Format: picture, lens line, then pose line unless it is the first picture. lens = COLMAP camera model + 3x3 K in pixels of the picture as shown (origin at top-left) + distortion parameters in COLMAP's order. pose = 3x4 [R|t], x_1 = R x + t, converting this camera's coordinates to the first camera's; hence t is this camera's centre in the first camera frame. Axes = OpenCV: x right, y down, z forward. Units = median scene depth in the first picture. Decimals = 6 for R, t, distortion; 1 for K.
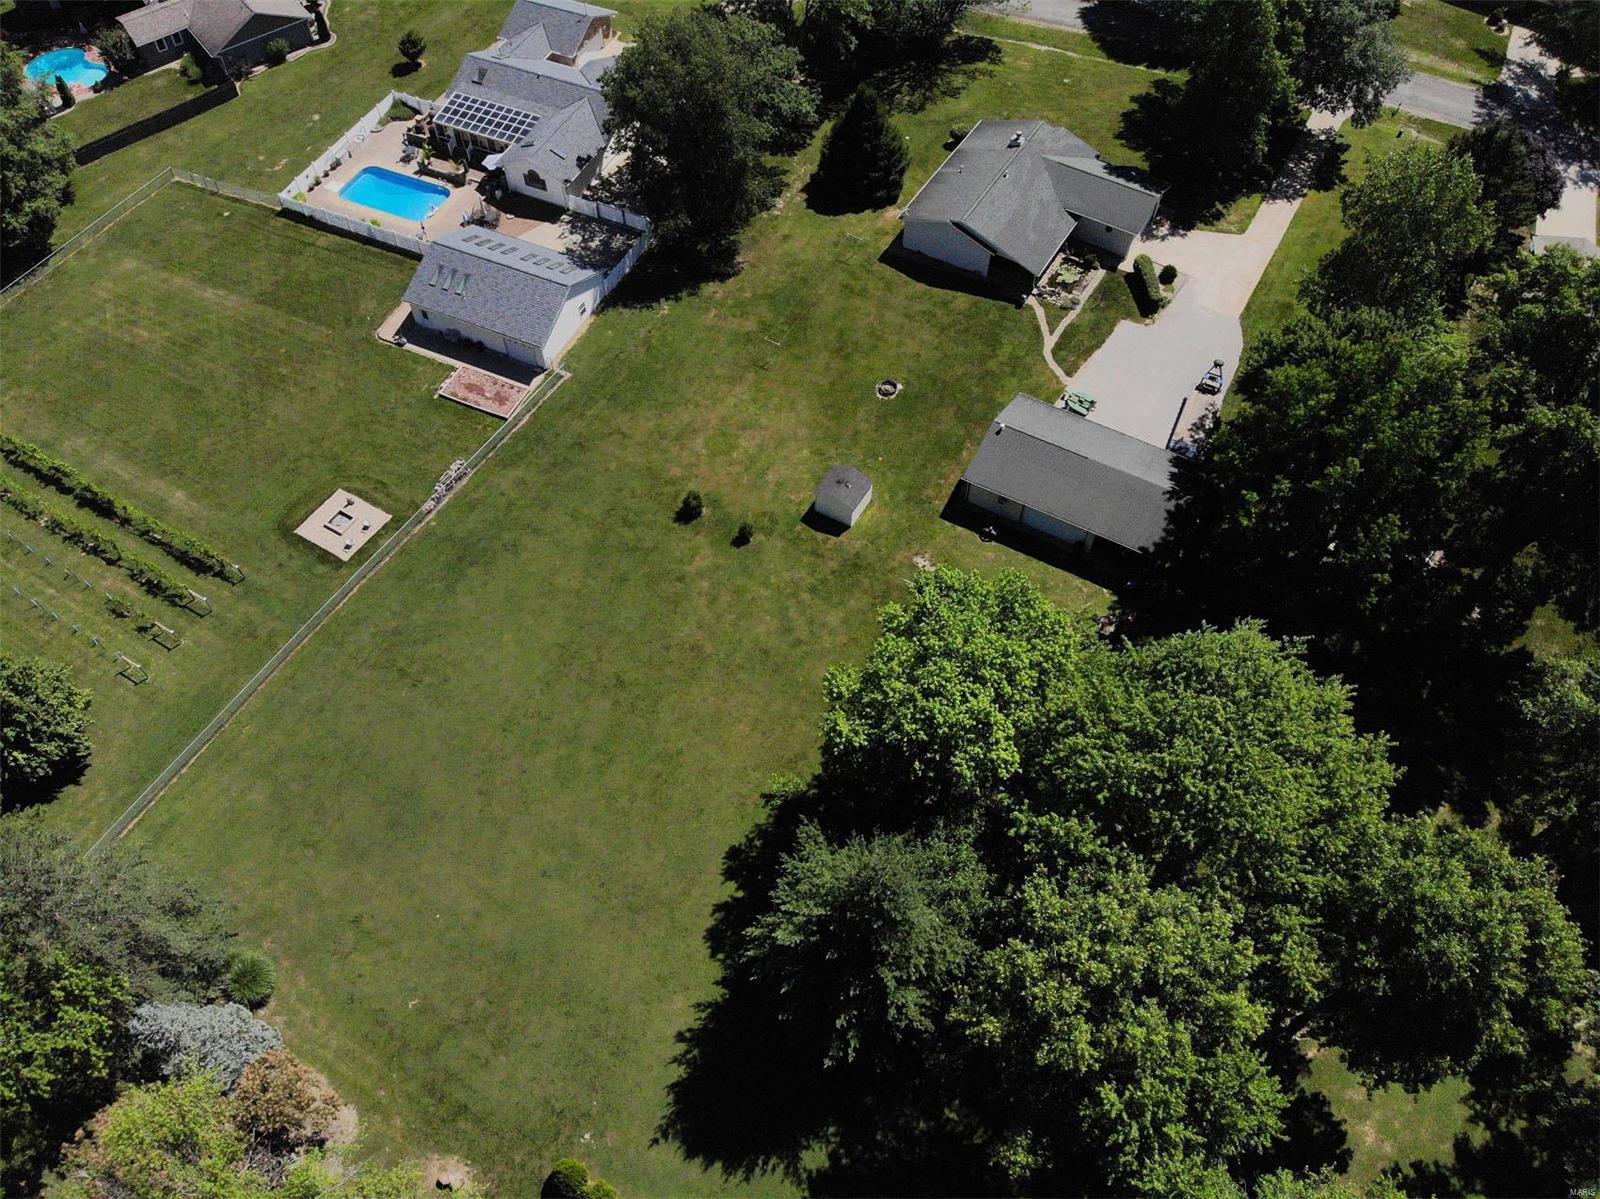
lens RADIAL K [[1116.6, 0, 808.0], [0, 1116.6, 640.9], [0, 0, 1]] dist [0.106718, -0.231777]
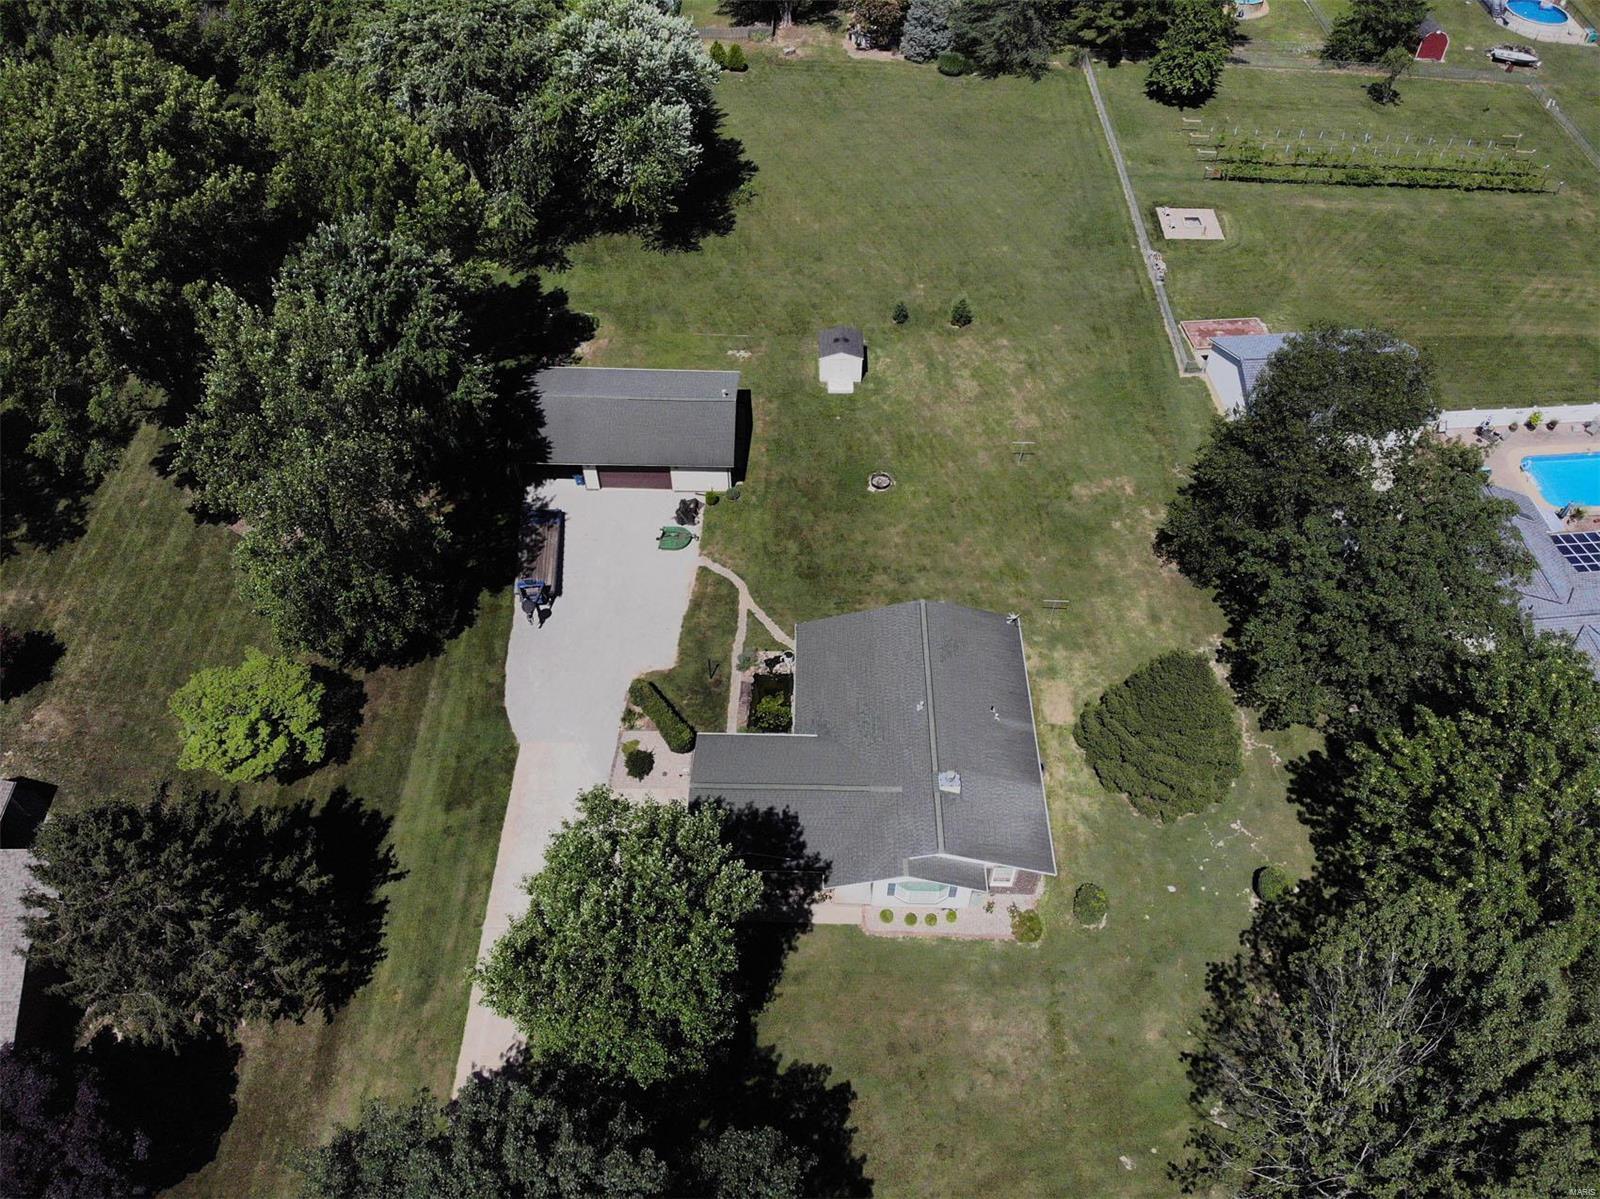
lens RADIAL K [[1162.0, 0, 804.7], [0, 1162.0, 606.8], [0, 0, 1]] dist [0.114332, -0.282147]
pose [[-0.868998, 0.367520, -0.331318, 0.452528], [-0.425208, -0.212205, 0.879868, -0.999642], [0.253062, 0.905482, 0.340678, 0.758838]]
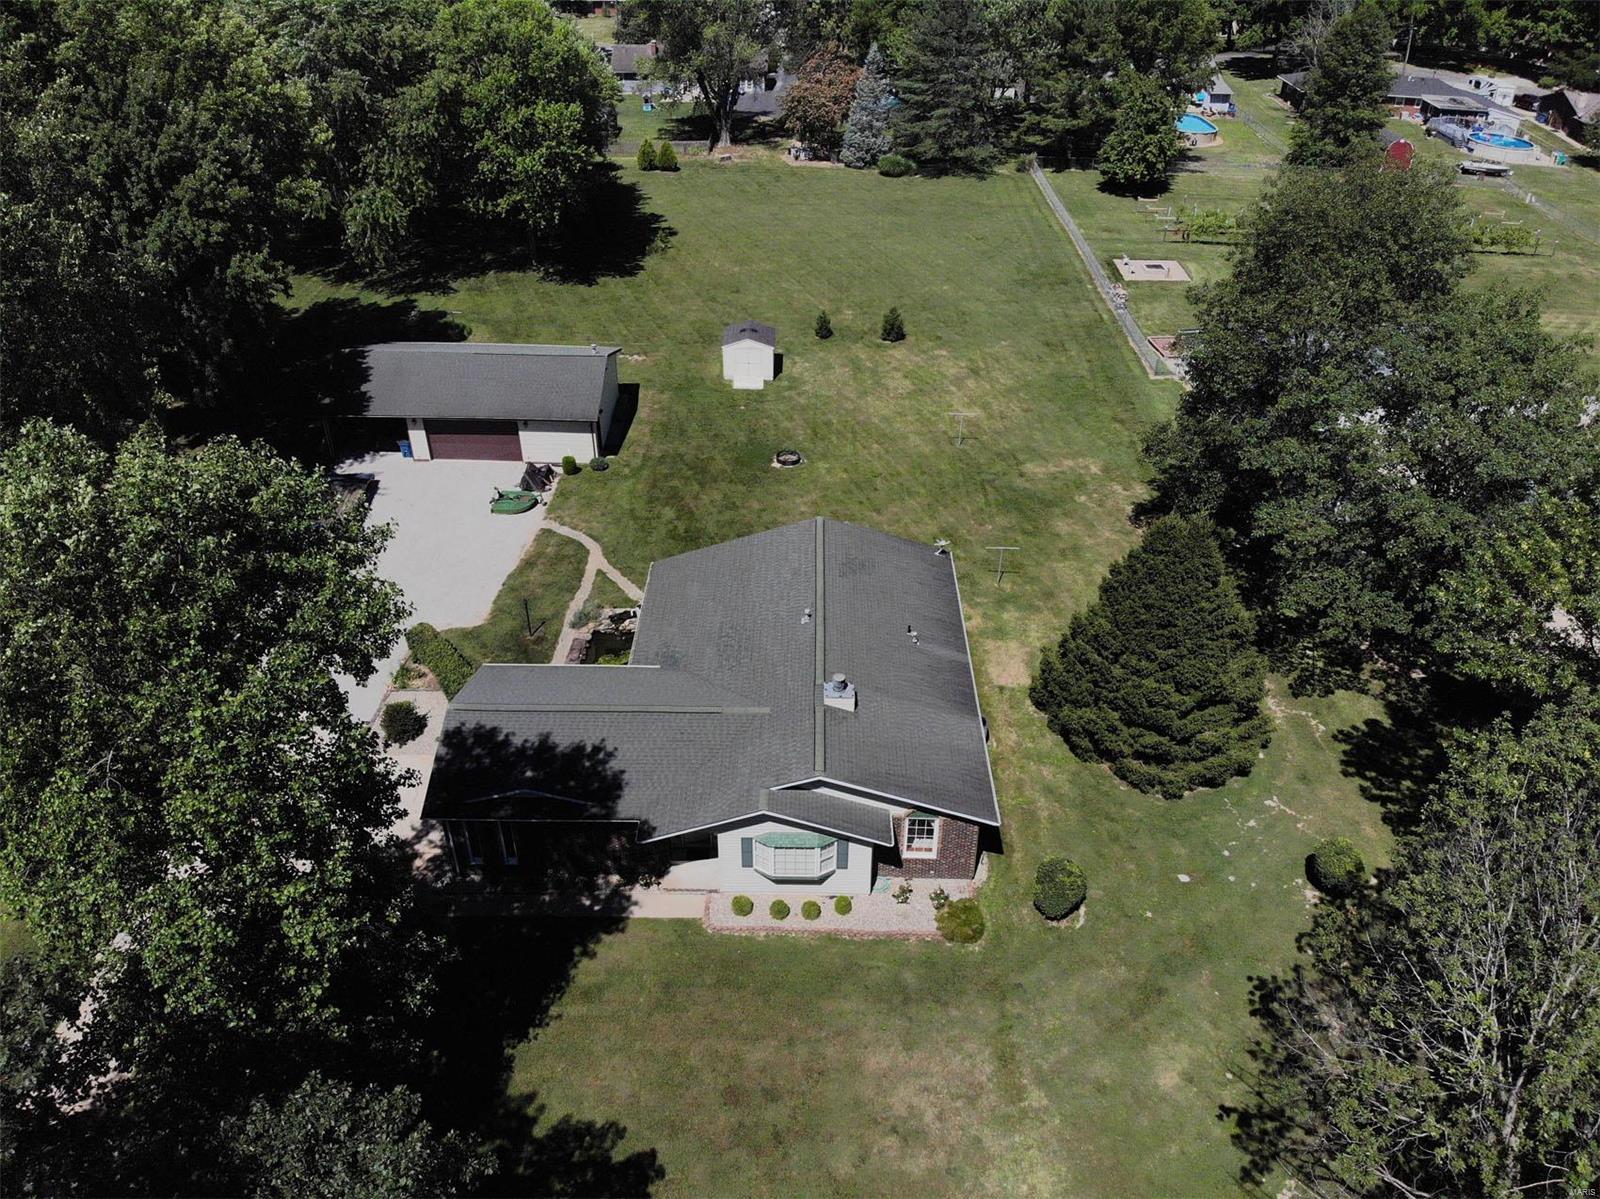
lens RADIAL K [[1162.0, 0, 804.7], [0, 1162.0, 606.8], [0, 0, 1]] dist [0.114332, -0.282147]
pose [[-0.868068, 0.264996, -0.419803, 0.387452], [-0.428989, 0.025182, 0.902959, -0.869881], [0.249851, 0.963921, 0.091821, 1.014371]]
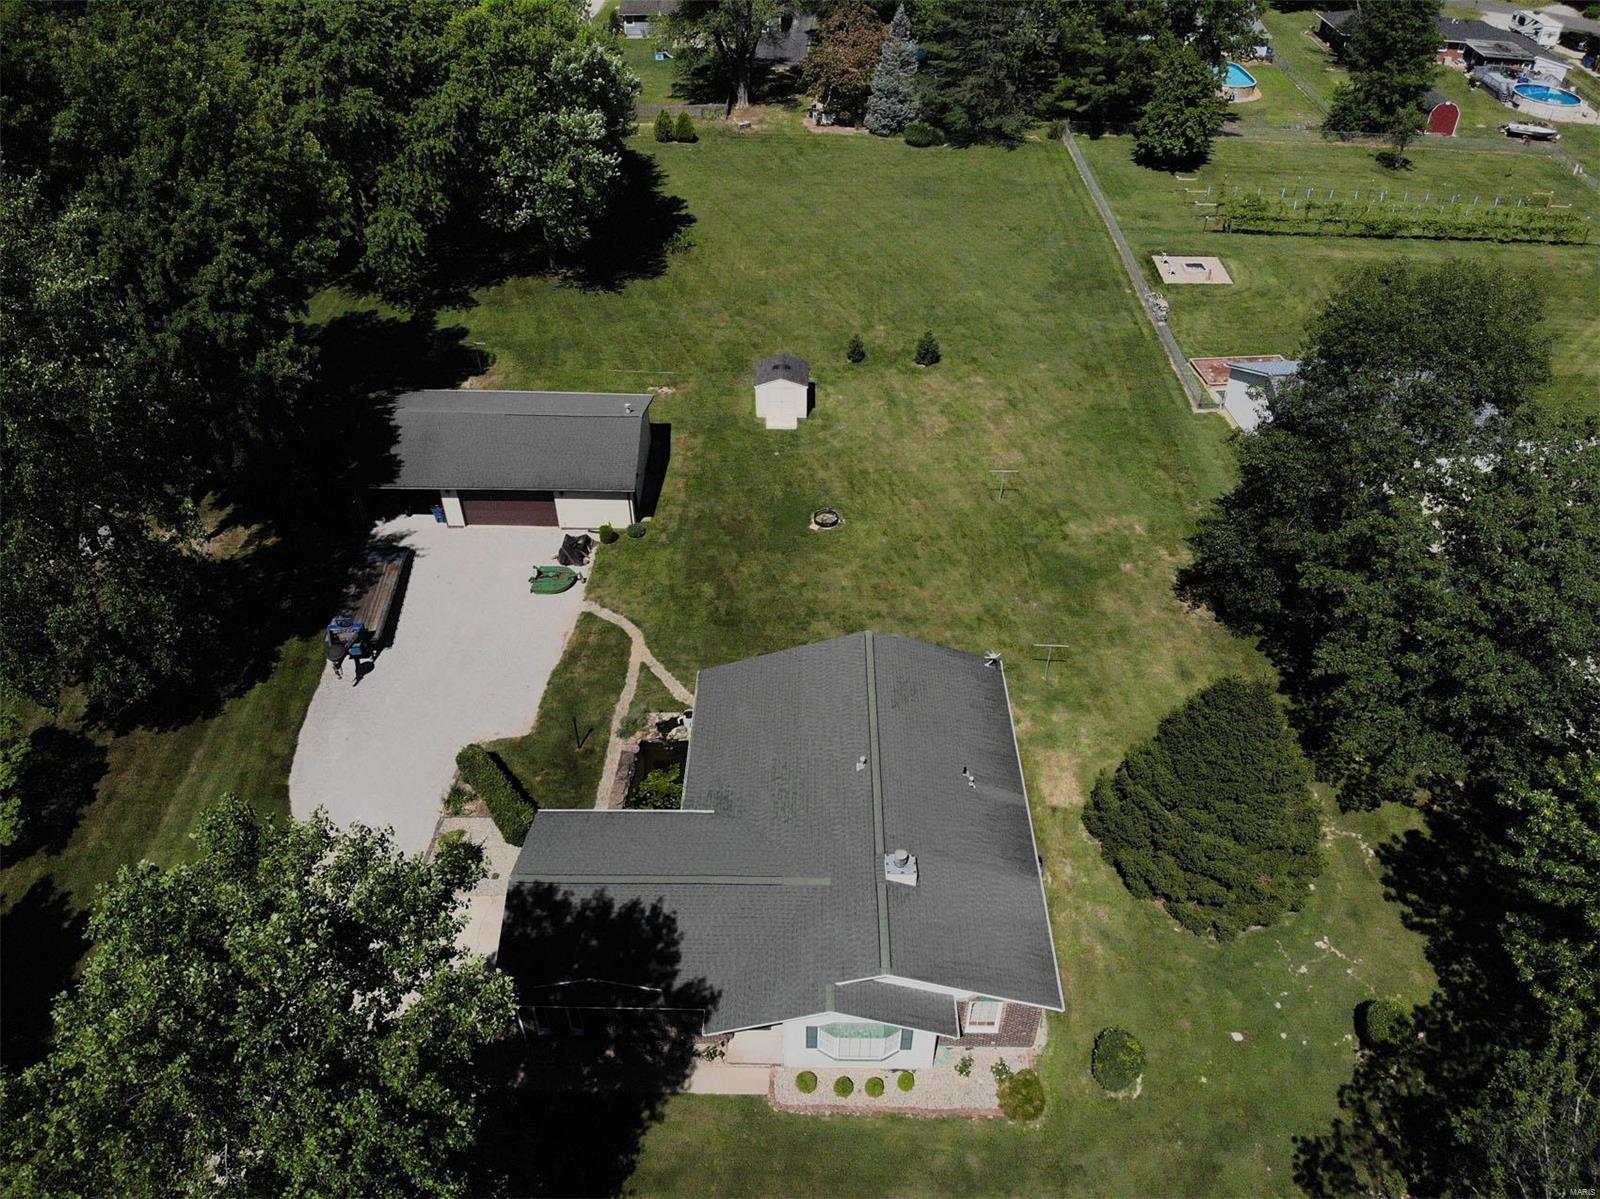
lens RADIAL K [[1162.0, 0, 804.7], [0, 1162.0, 606.8], [0, 0, 1]] dist [0.114332, -0.282147]
pose [[-0.868580, 0.307504, -0.388600, 0.372872], [-0.425082, -0.059284, 0.903211, -0.854699], [0.254703, 0.949698, 0.182207, 0.908697]]
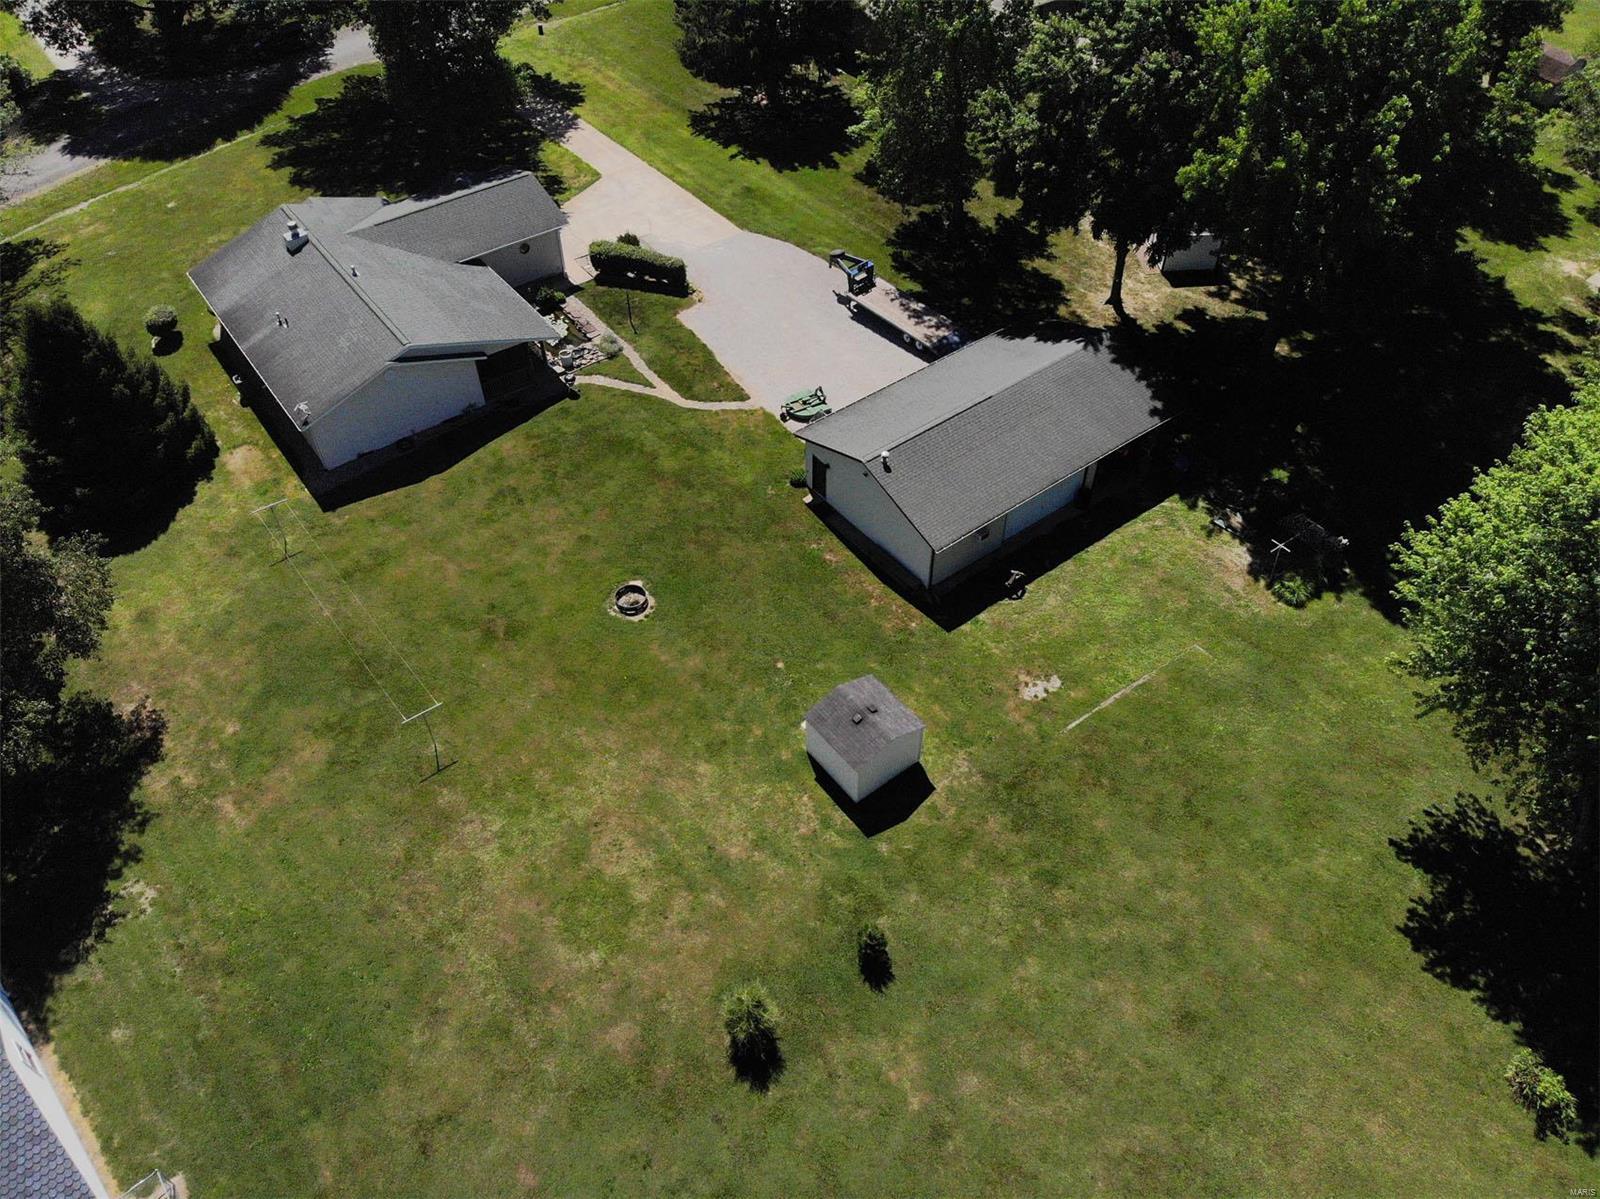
lens RADIAL K [[1162.0, 0, 804.7], [0, 1162.0, 606.8], [0, 0, 1]] dist [0.114332, -0.282147]
pose [[0.383508, -0.686039, 0.618281, -0.236334], [0.782687, 0.596801, 0.176718, -0.252912], [-0.490226, 0.416148, 0.765832, 0.532823]]
